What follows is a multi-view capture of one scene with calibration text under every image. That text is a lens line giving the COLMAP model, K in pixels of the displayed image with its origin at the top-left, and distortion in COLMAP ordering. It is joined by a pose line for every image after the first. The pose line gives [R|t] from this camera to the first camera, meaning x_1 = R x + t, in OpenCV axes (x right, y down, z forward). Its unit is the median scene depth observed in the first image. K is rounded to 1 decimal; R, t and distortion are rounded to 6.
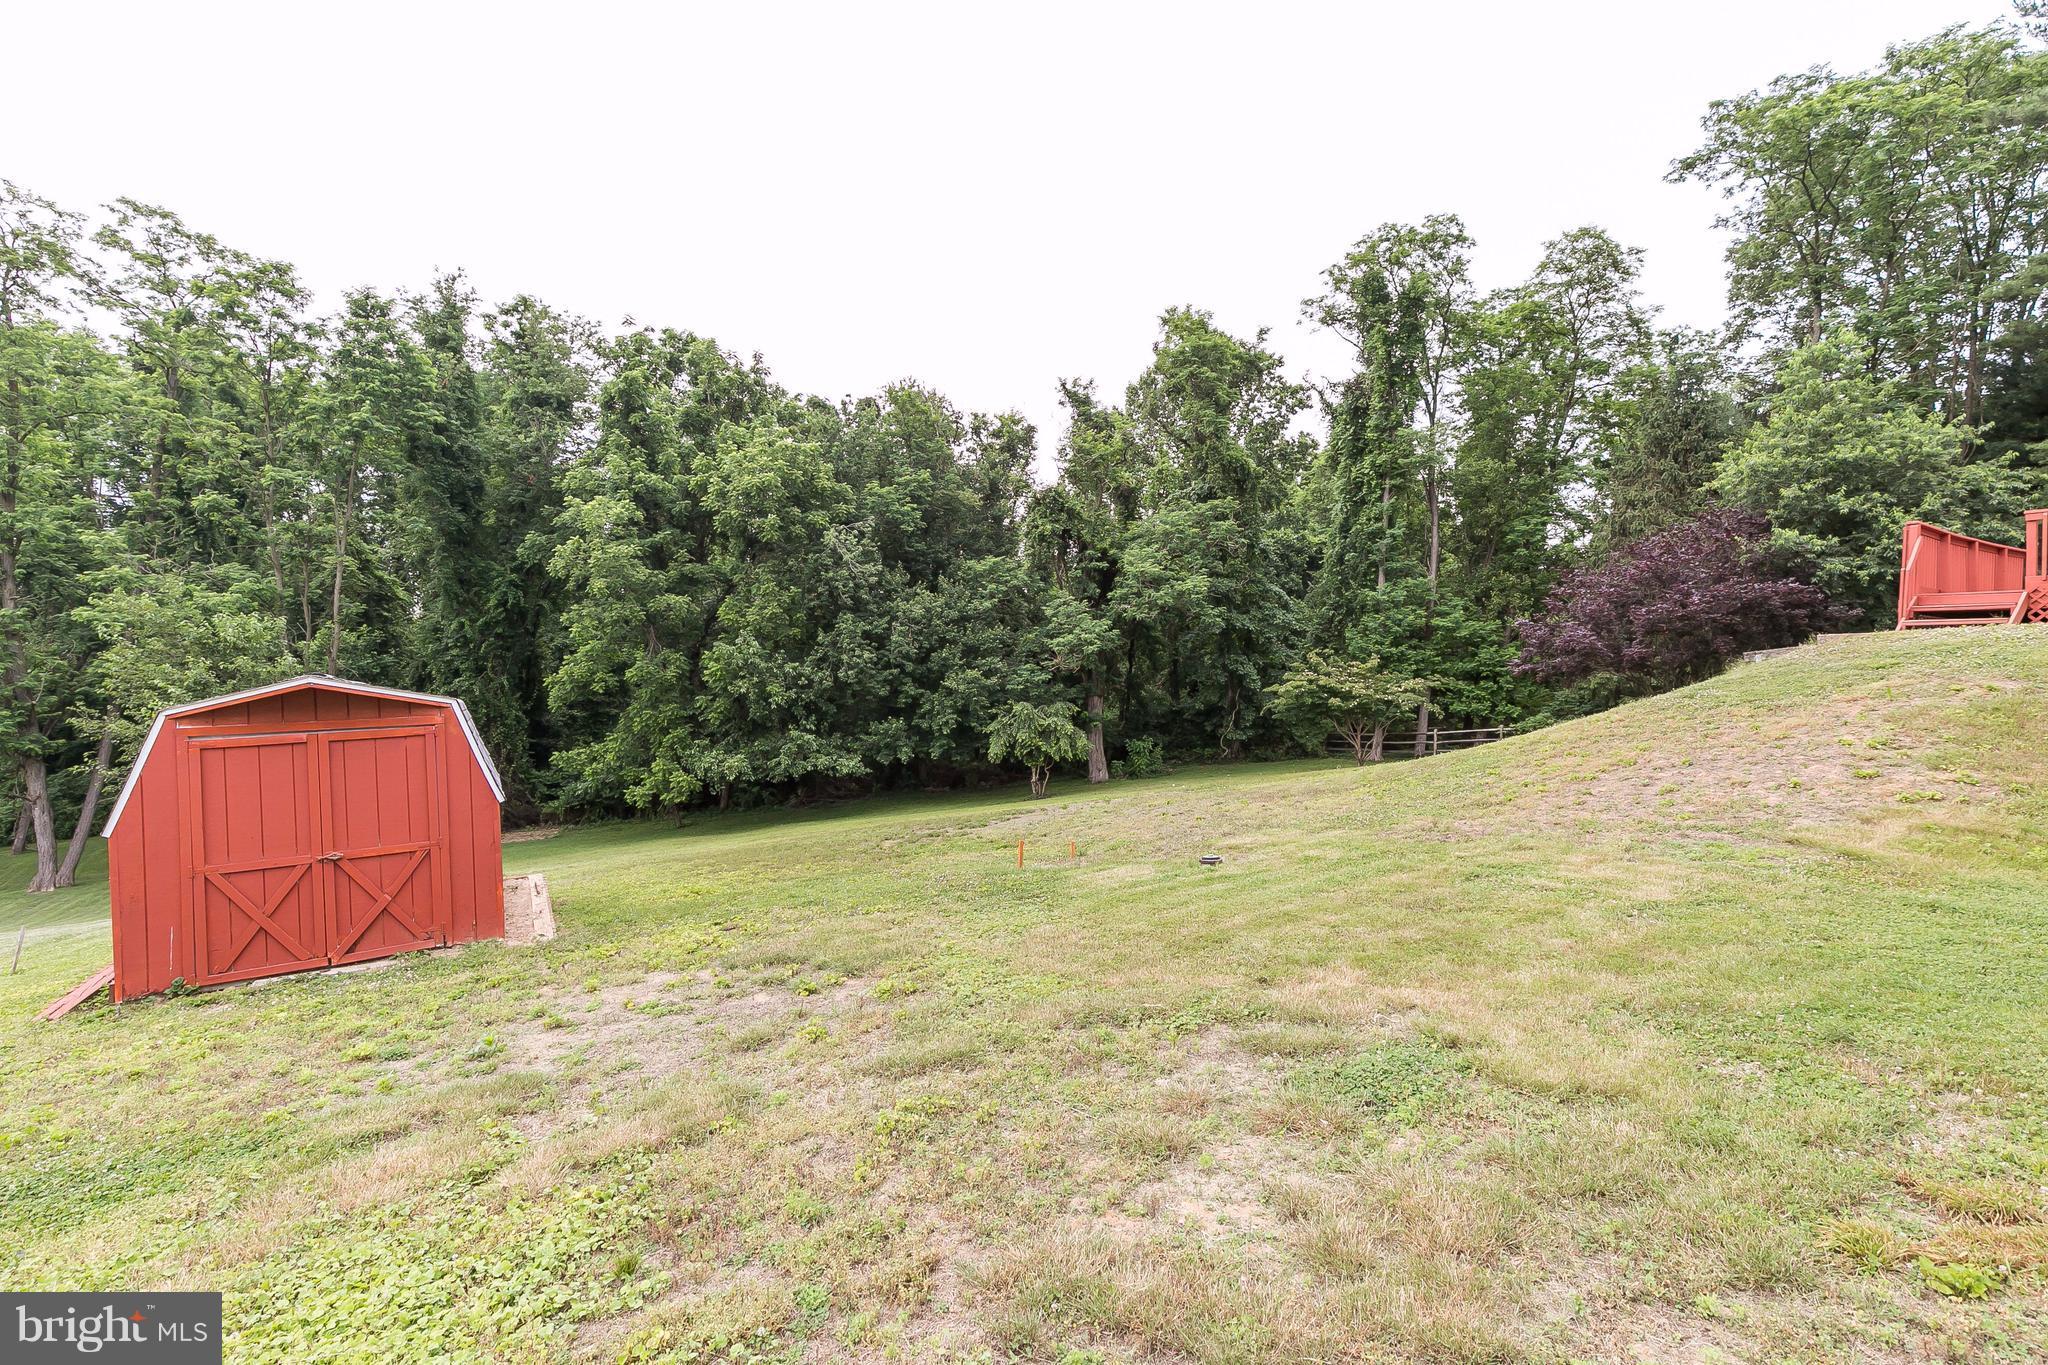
lens RADIAL K [[914.1, 0, 1022.2], [0, 914.1, 686.3], [0, 0, 1]] dist [0.006827, -0.003742]
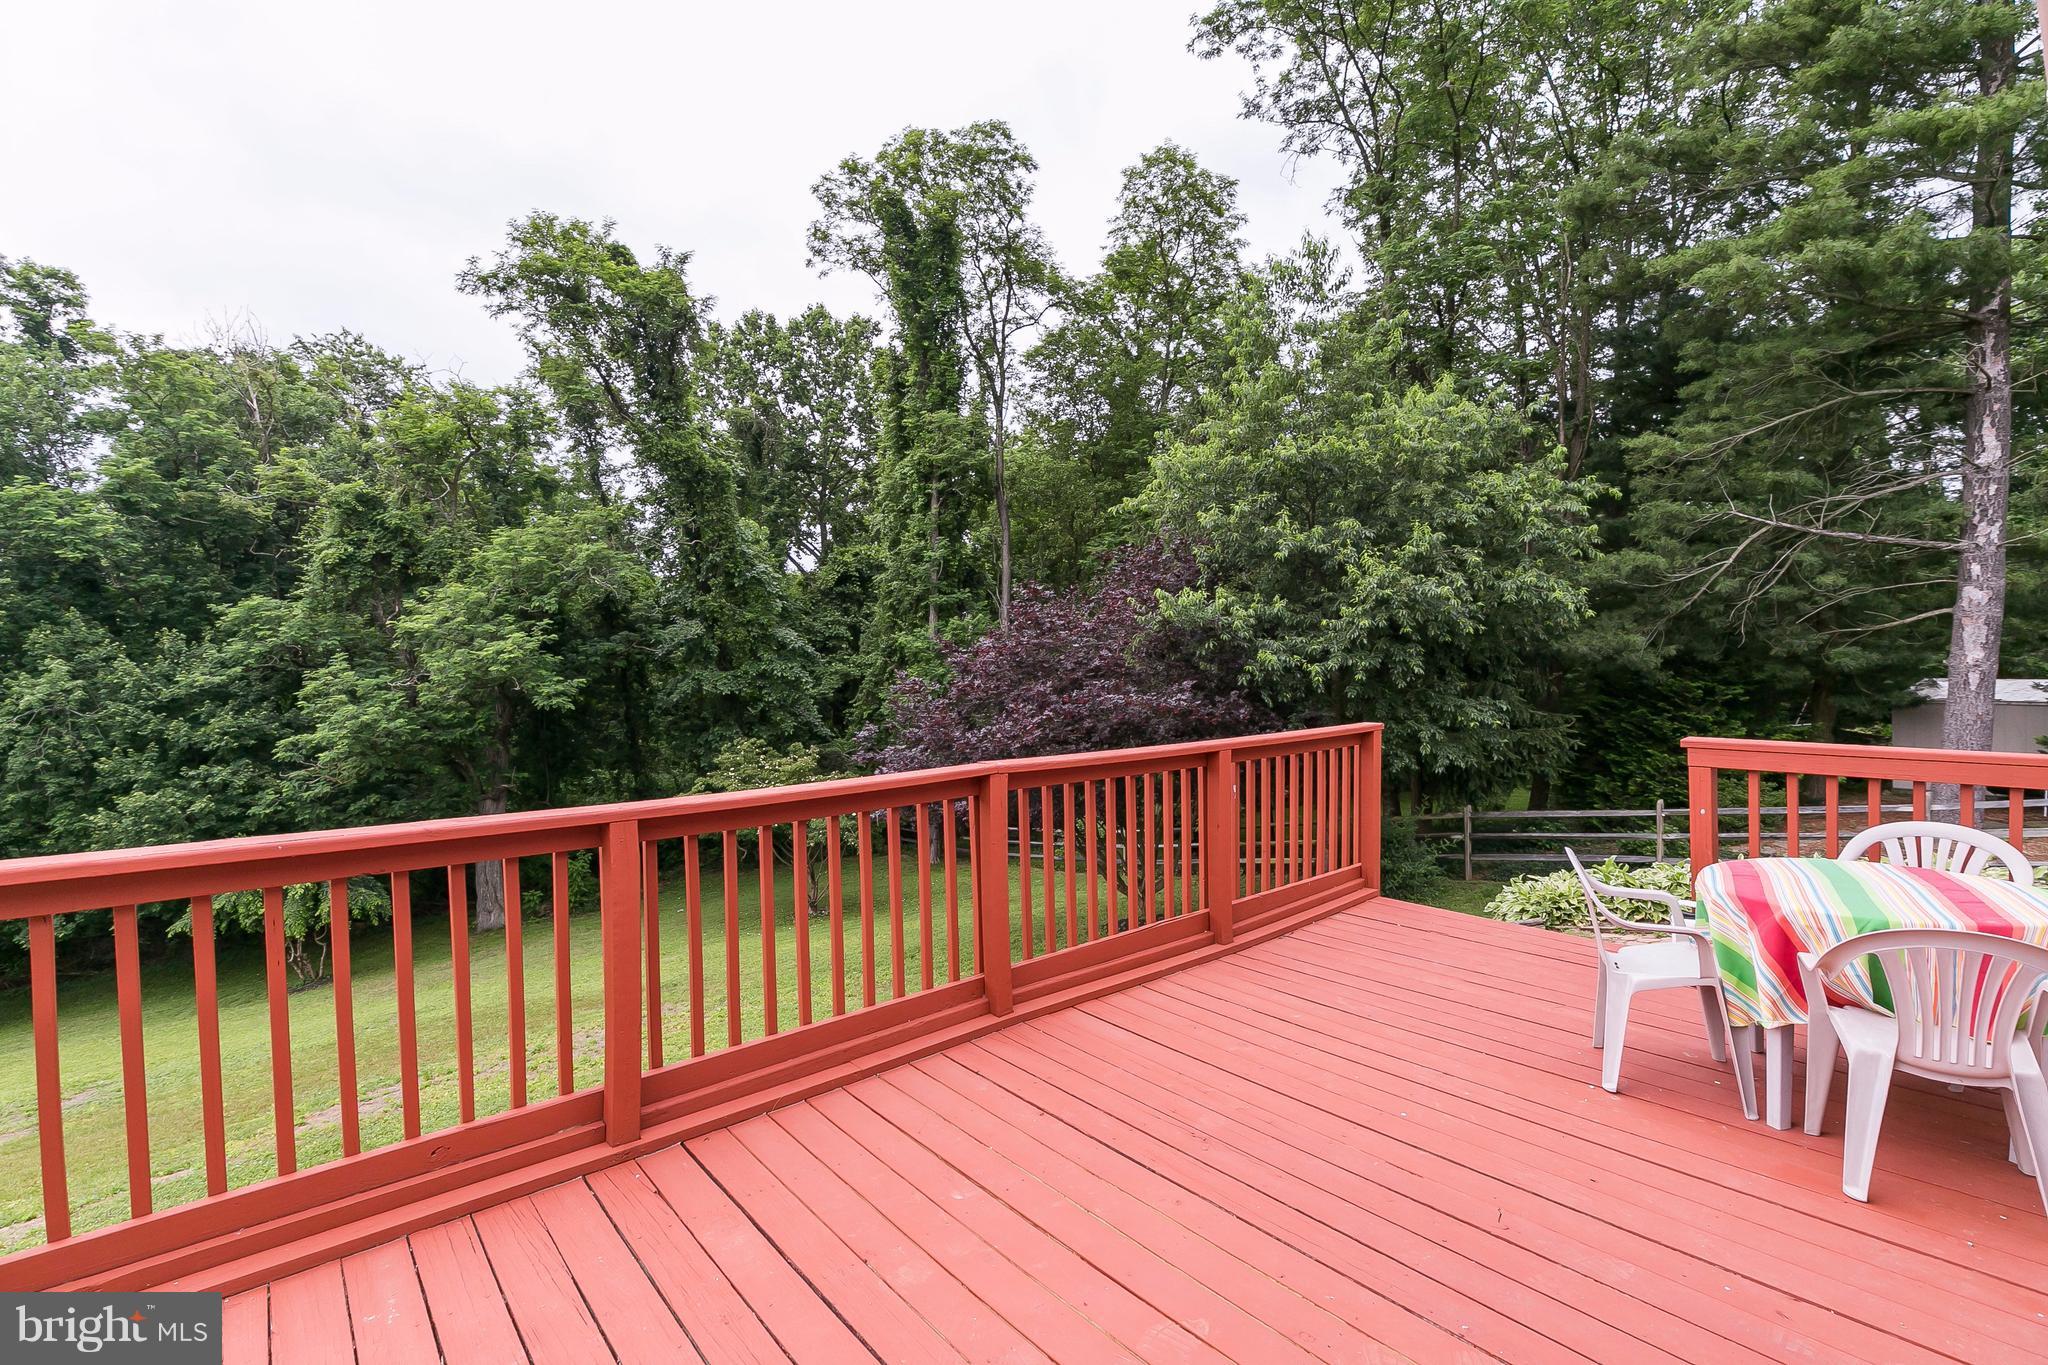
lens RADIAL K [[914.1, 0, 1024.9], [0, 914.1, 681.9], [0, 0, 1]] dist [0.006827, -0.003742]
pose [[0.987343, -0.026356, 0.156391, 0.401057], [0.026173, 0.999652, 0.003226, -0.073864], [-0.156422, 0.000908, 0.987690, 0.298915]]
